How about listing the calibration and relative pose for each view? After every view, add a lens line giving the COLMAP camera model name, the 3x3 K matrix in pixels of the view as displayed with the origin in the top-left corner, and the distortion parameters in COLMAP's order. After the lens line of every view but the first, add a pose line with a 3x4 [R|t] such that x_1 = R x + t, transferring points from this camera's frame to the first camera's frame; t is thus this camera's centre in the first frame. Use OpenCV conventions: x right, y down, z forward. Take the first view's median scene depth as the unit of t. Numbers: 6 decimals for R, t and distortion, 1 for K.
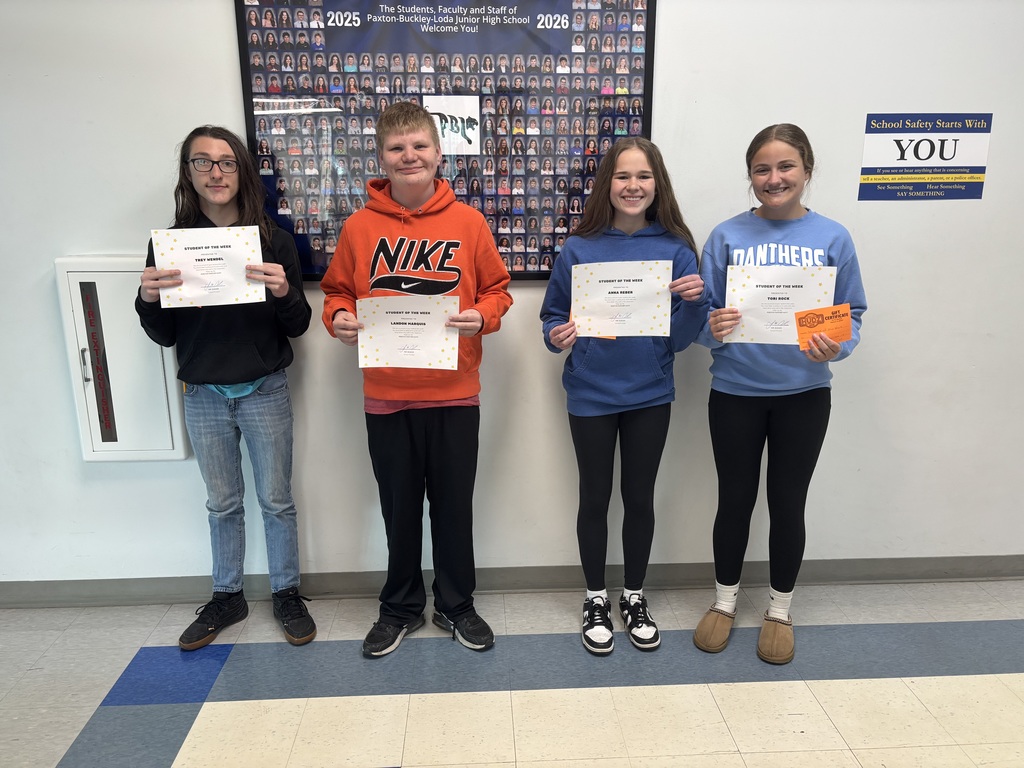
lens RADIAL K [[772.1, 0, 518.5], [0, 772.1, 383.6], [0, 0, 1]] dist [0.005361, -0.008274]
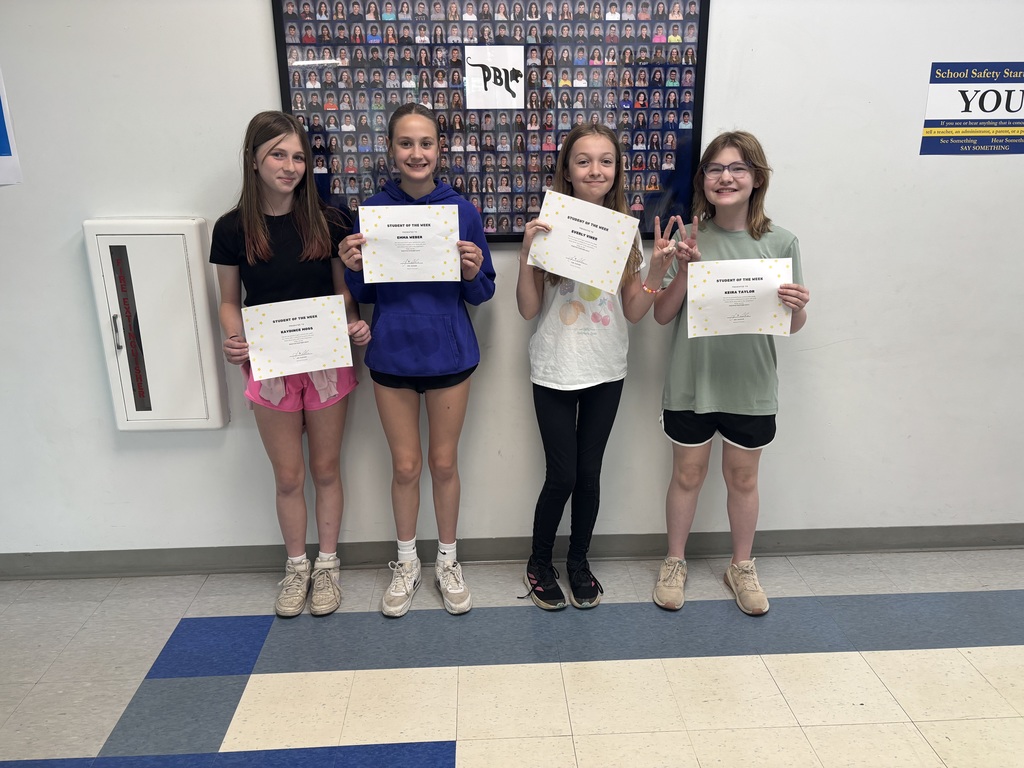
lens RADIAL K [[769.8, 0, 510.8], [0, 769.8, 383.0], [0, 0, 1]] dist [0.006432, -0.012658]
pose [[0.999974, -0.003829, -0.006035, -0.062768], [0.004117, 0.998819, 0.048416, -0.004911], [0.005842, -0.048439, 0.998809, 0.036394]]
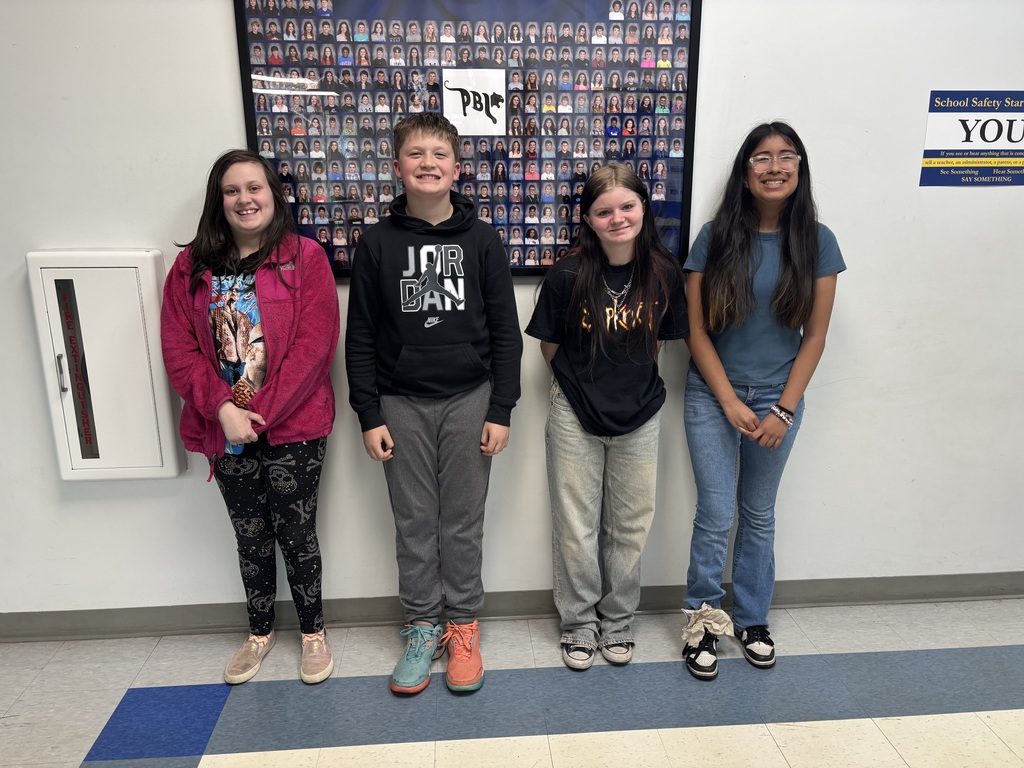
lens RADIAL K [[769.8, 0, 510.8], [0, 769.8, 383.0], [0, 0, 1]] dist [0.006432, -0.012658]
pose [[0.999778, -0.006387, 0.020104, -0.064641], [0.006260, 0.999960, 0.006398, -0.015179], [-0.020144, -0.006271, 0.999777, 0.106817]]
